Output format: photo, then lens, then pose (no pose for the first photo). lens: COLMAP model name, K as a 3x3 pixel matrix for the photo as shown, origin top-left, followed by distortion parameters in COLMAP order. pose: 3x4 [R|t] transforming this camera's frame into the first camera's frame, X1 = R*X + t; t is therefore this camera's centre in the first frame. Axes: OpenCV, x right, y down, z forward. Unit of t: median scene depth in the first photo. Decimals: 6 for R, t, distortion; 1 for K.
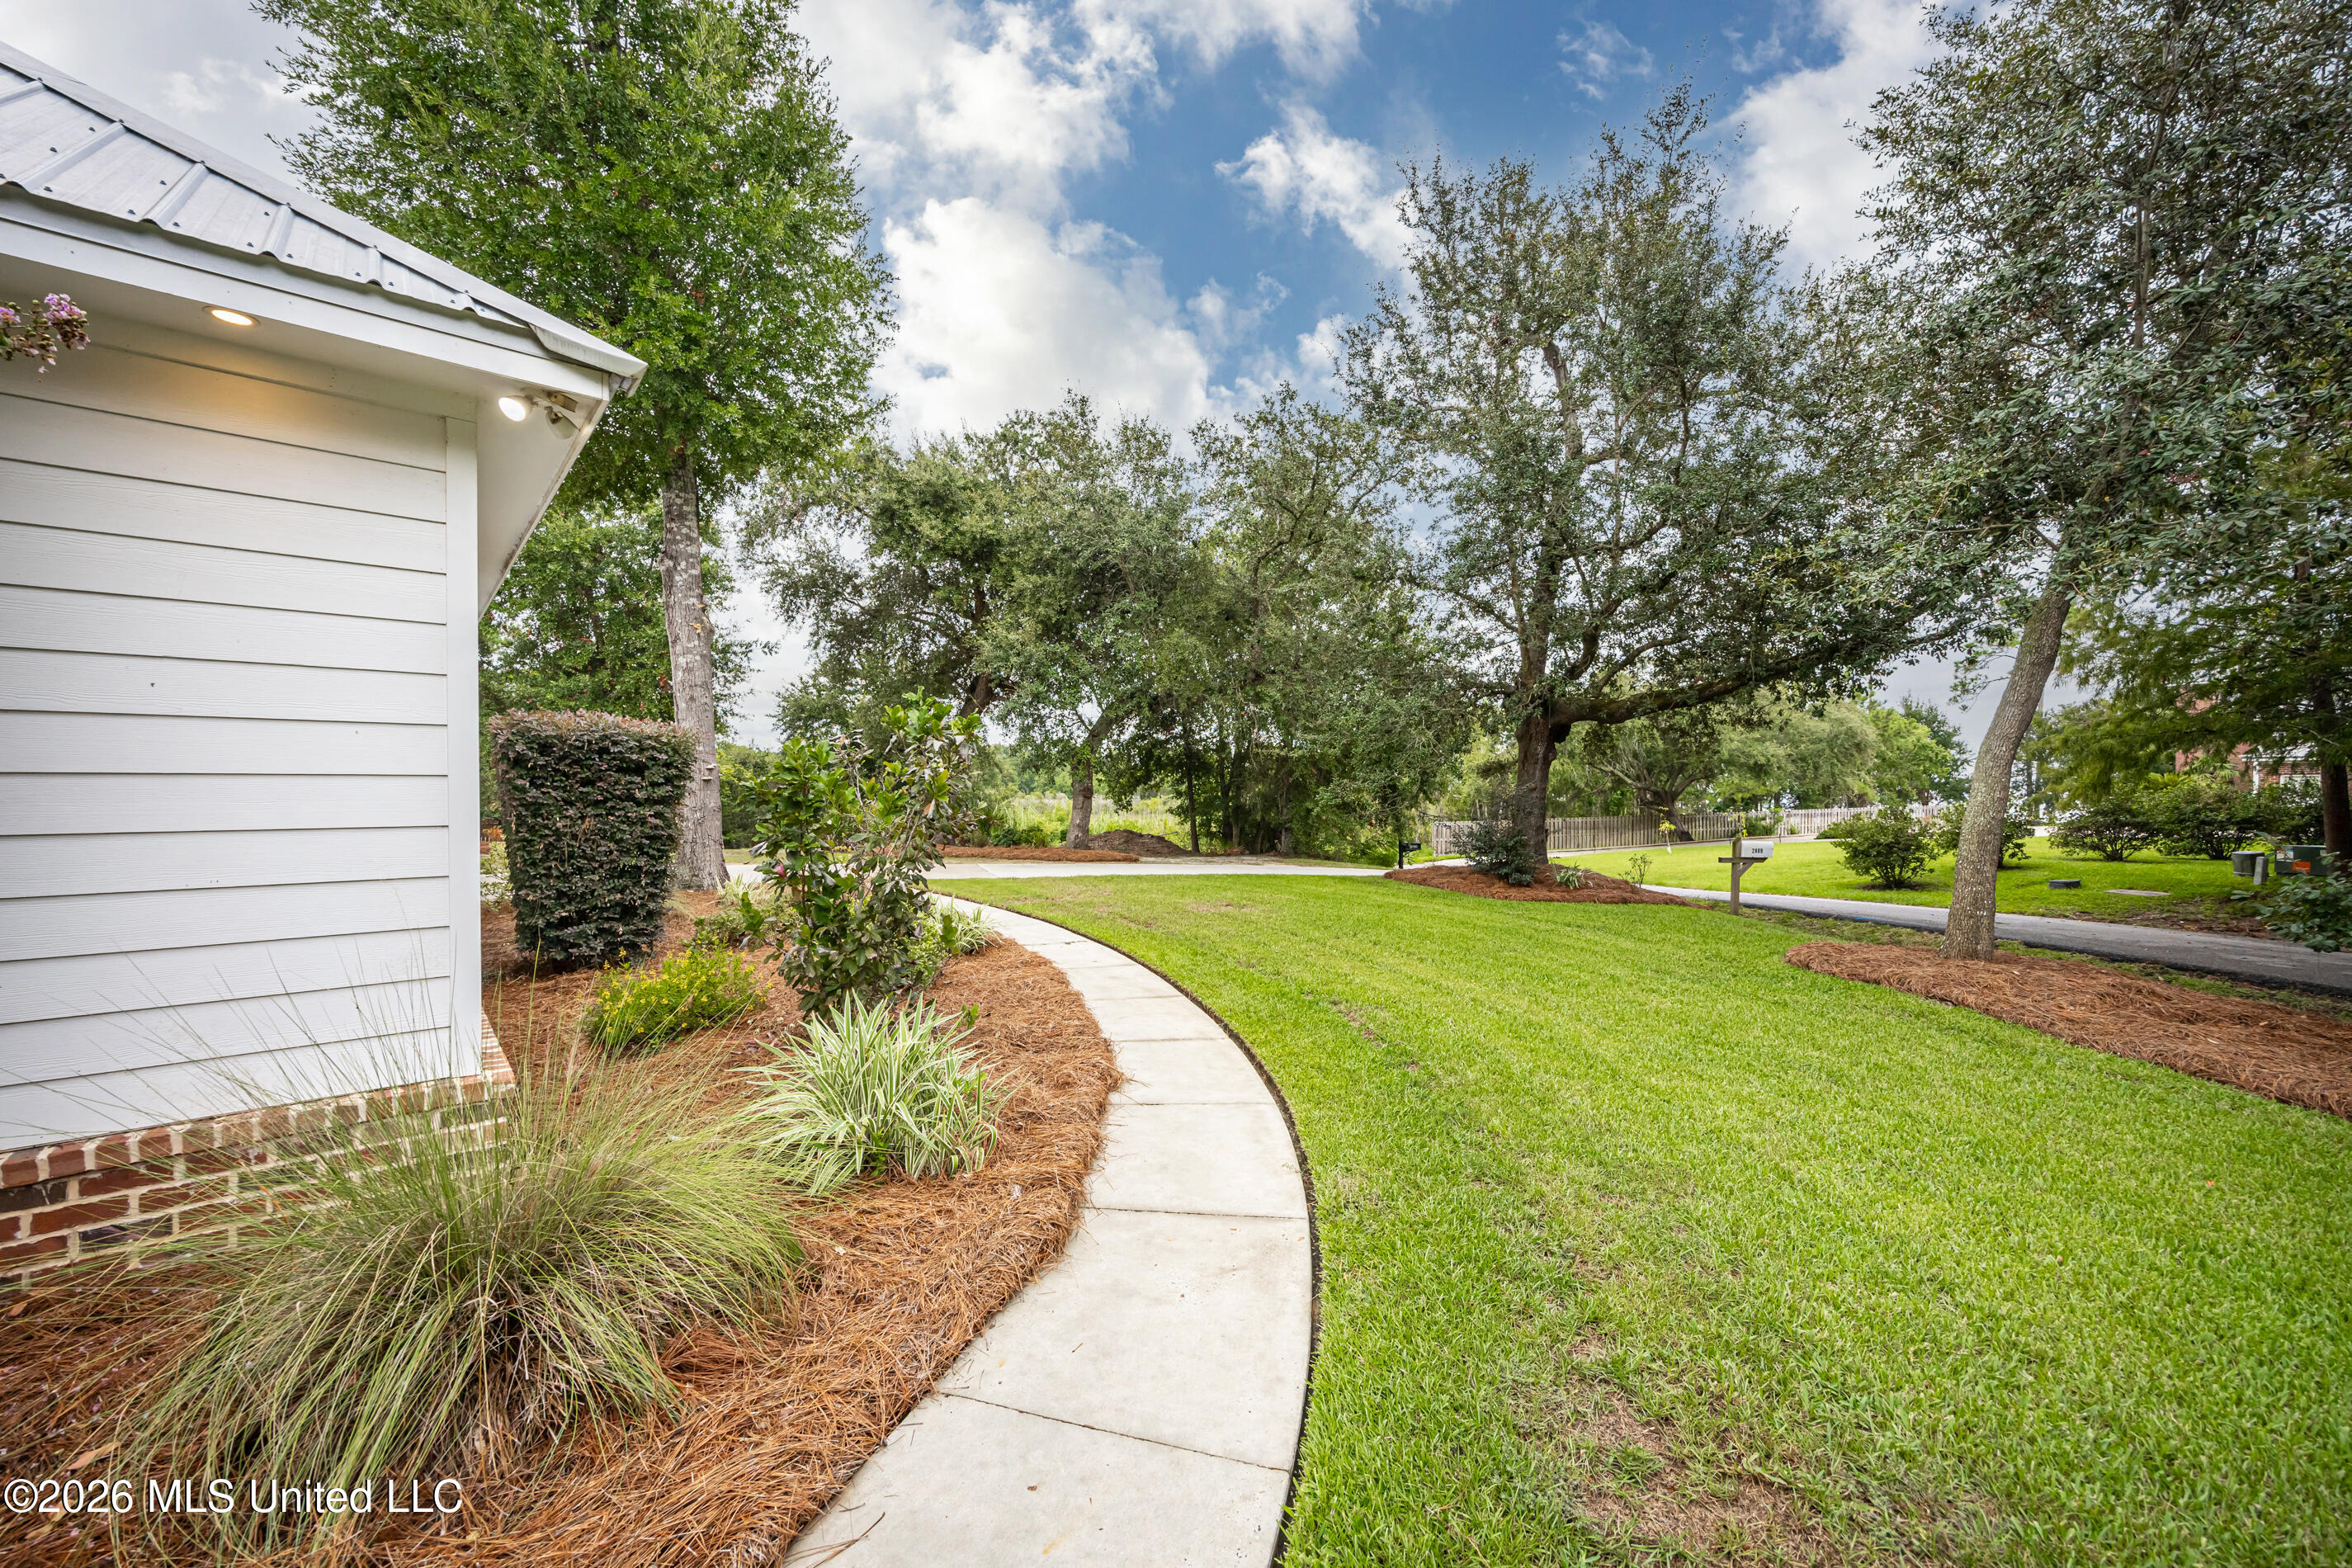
lens RADIAL K [[915.5, 0, 1183.5], [0, 915.5, 793.0], [0, 0, 1]] dist [0.000388, 0.000120]
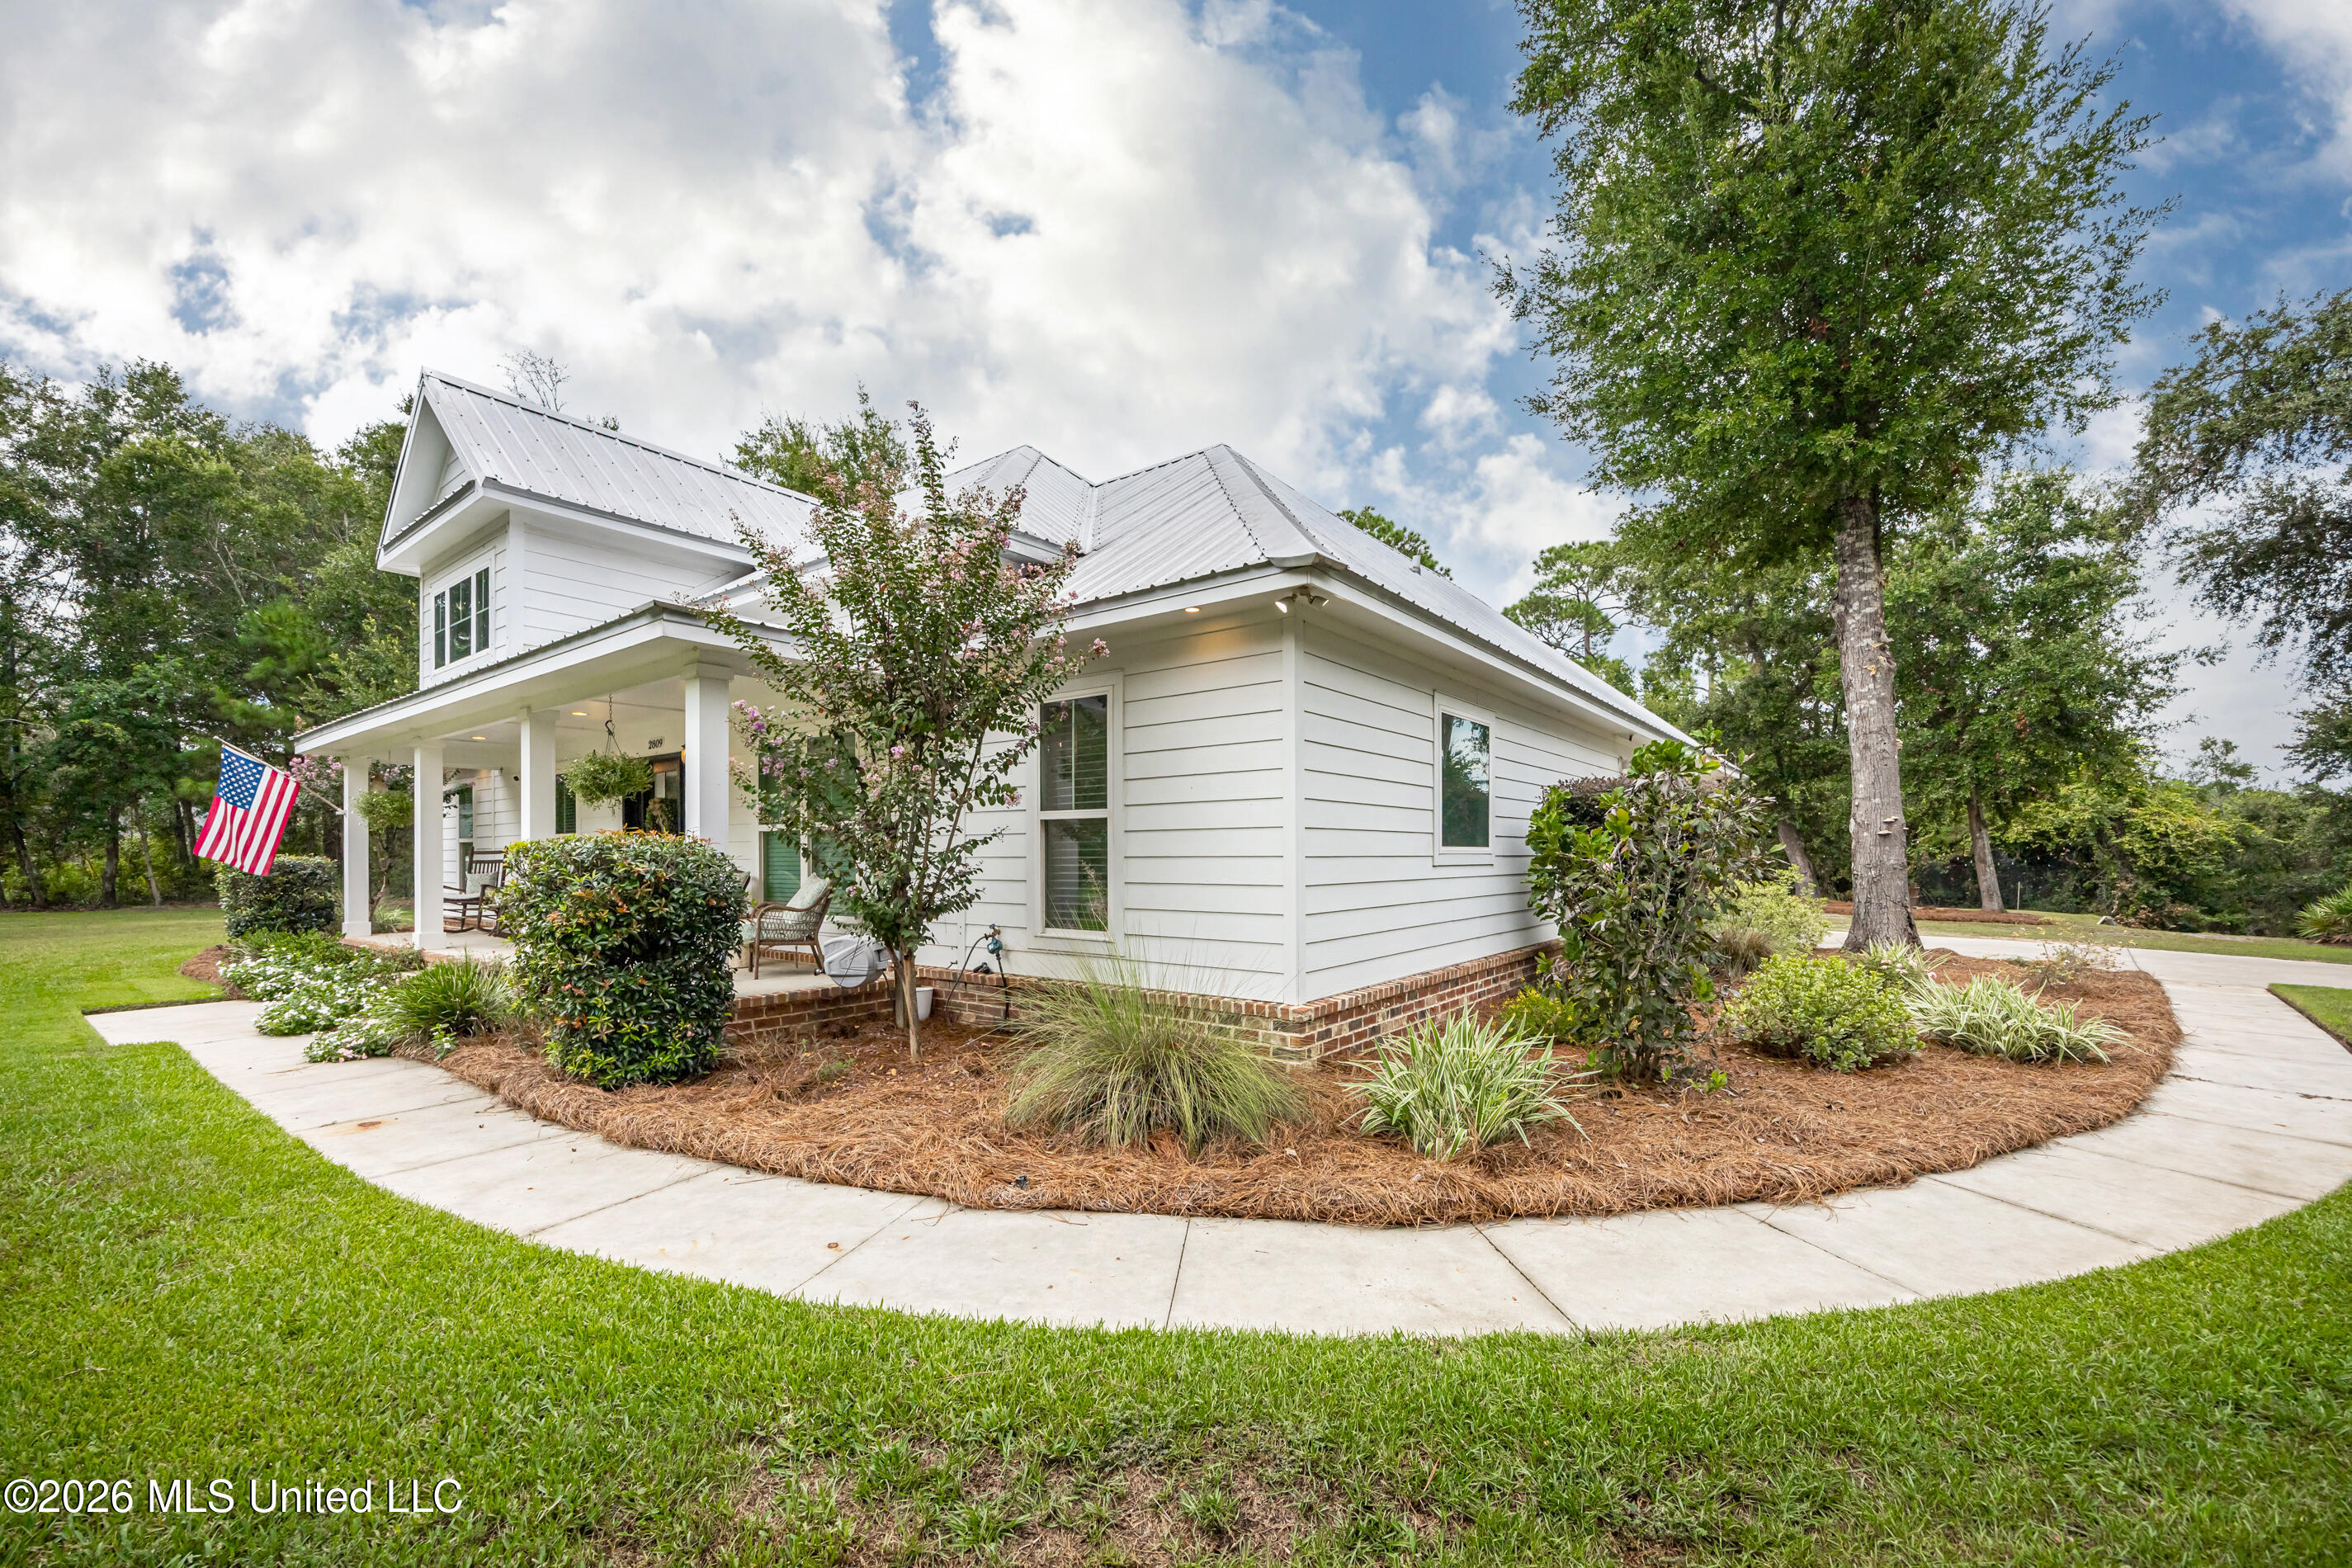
lens RADIAL K [[931.3, 0, 1181.0], [0, 931.3, 859.2], [0, 0, 1]] dist [-0.001547, -0.000231]
pose [[0.198253, 0.002477, -0.980148, 0.136505], [-0.003712, 0.999992, 0.001776, 0.005888], [0.980144, 0.003286, 0.198260, 0.074095]]
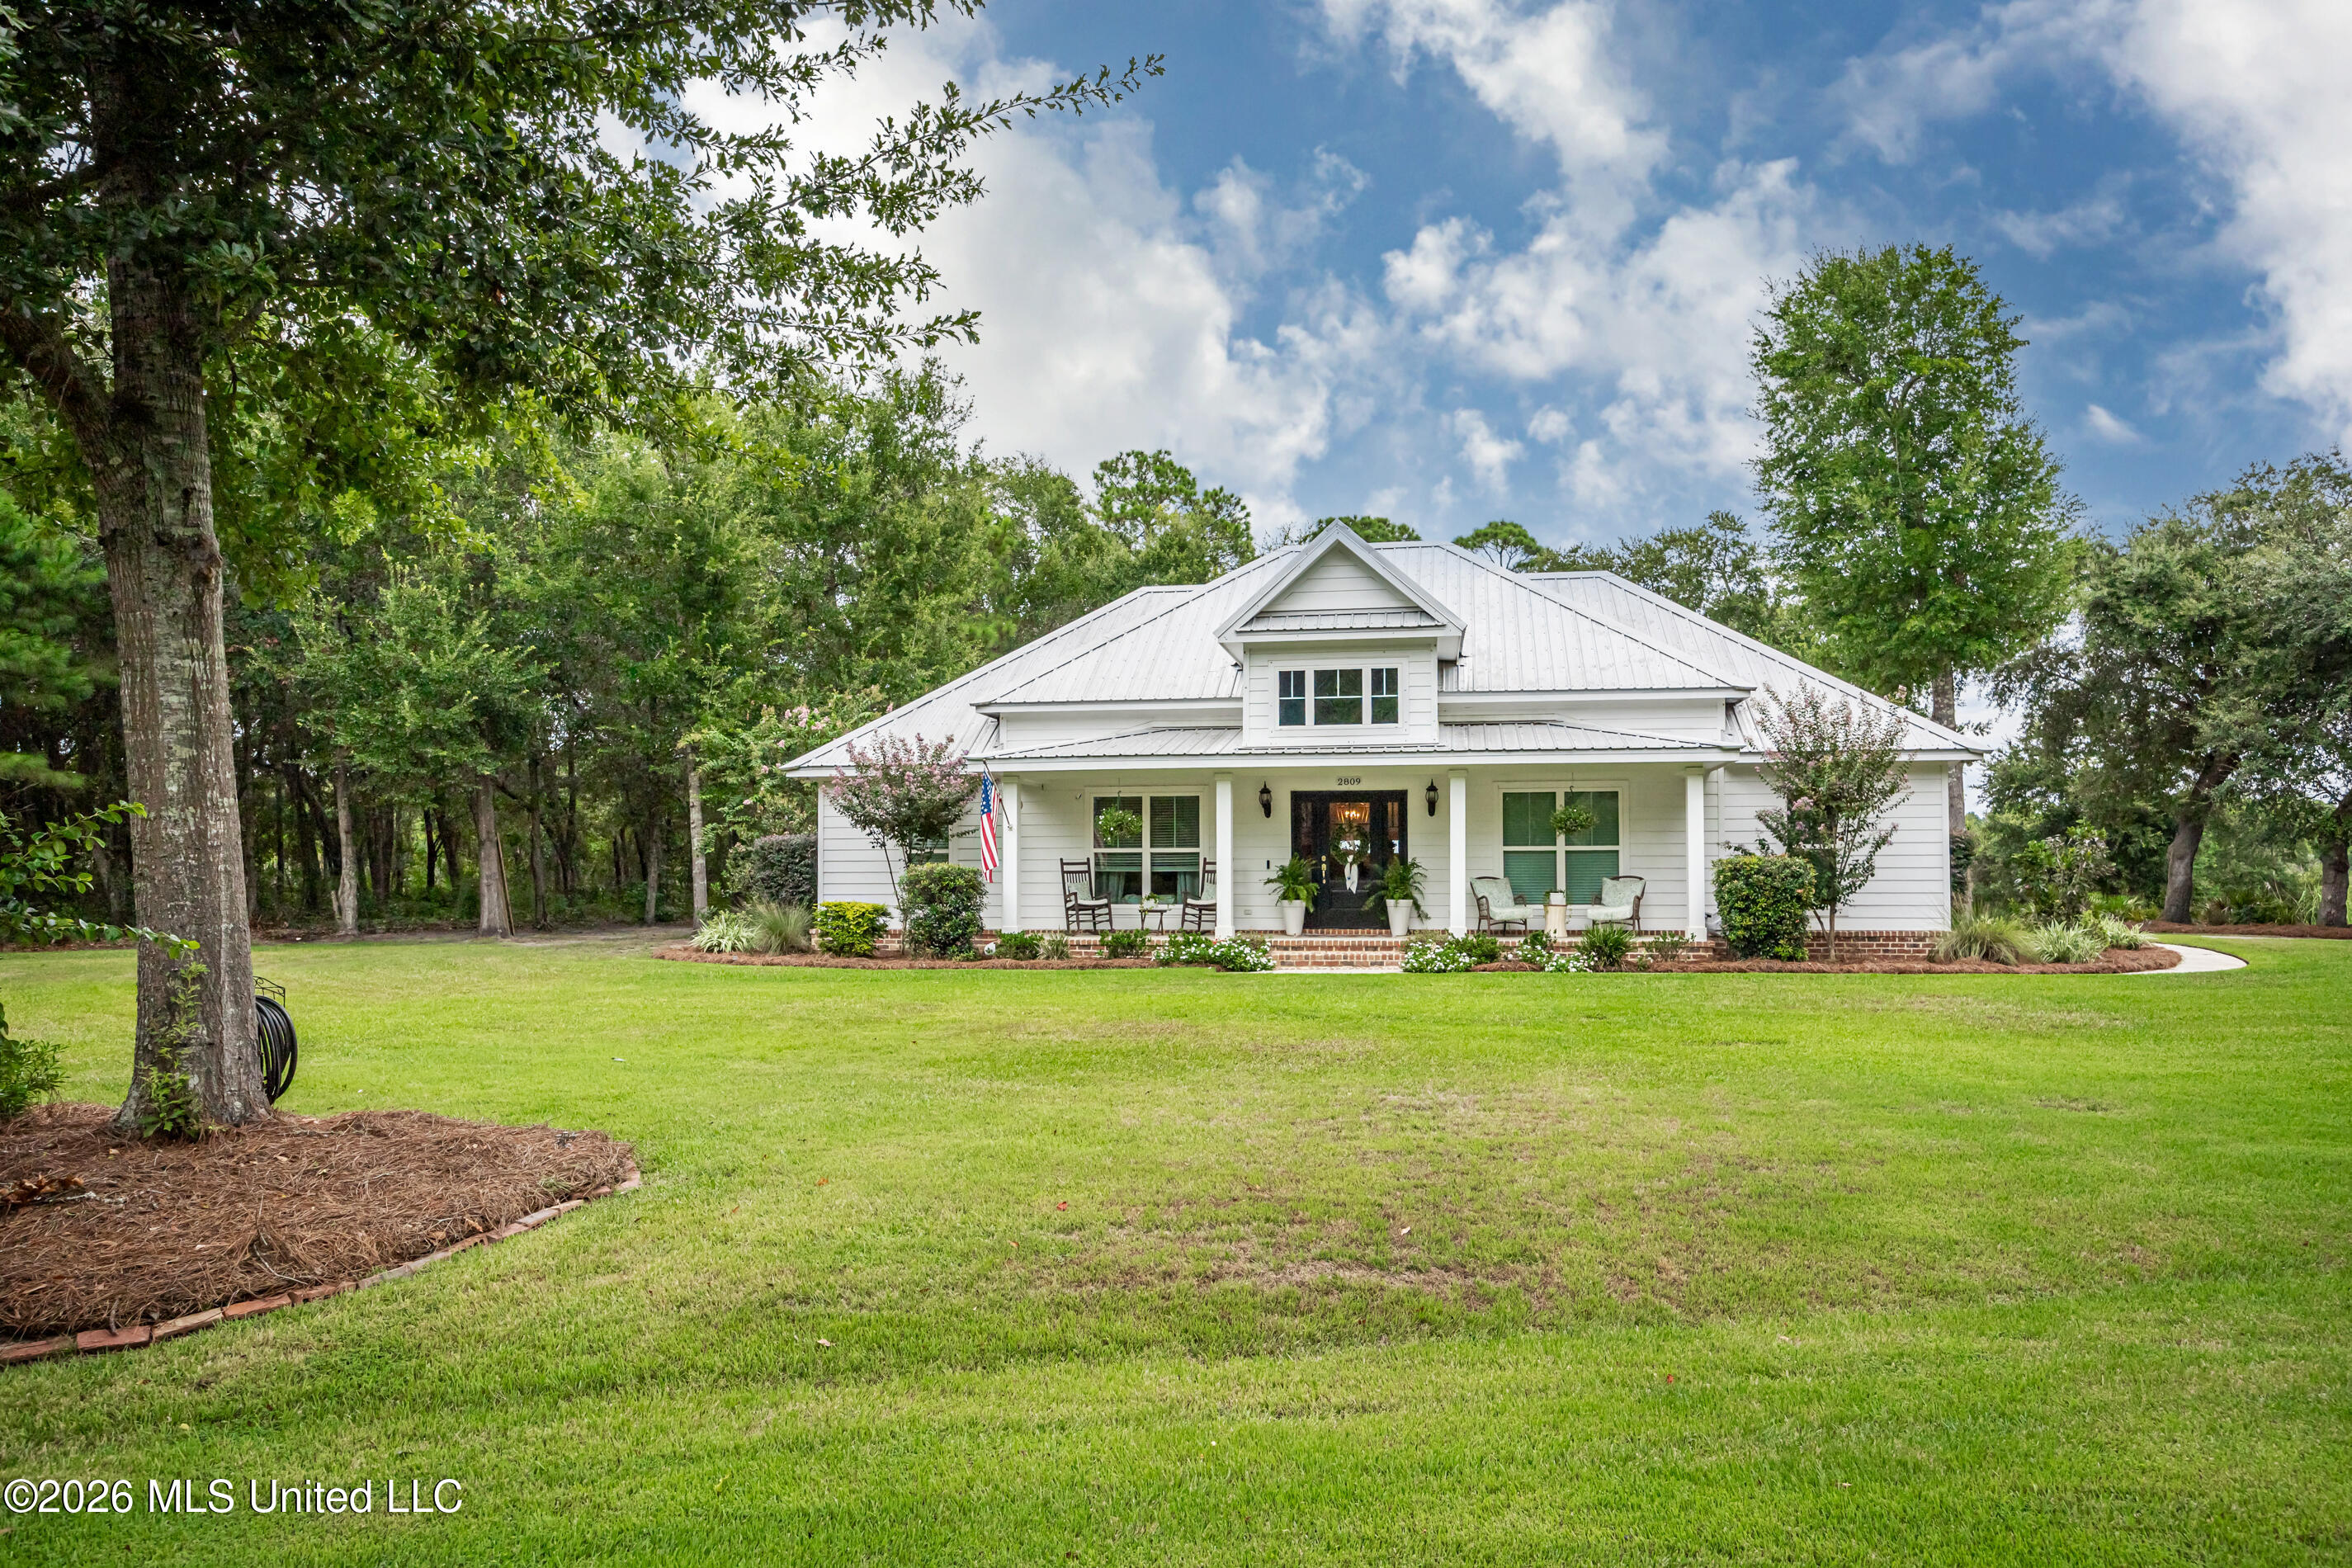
lens RADIAL K [[1422.9, 0, 1240.7], [0, 1422.9, 831.7], [0, 0, 1]] dist [0.002832, -0.000400]
pose [[0.634517, -0.022243, -0.772589, 0.323300], [-0.003358, 0.999497, -0.031534, 0.013771], [0.772901, 0.022603, 0.634123, -0.835752]]
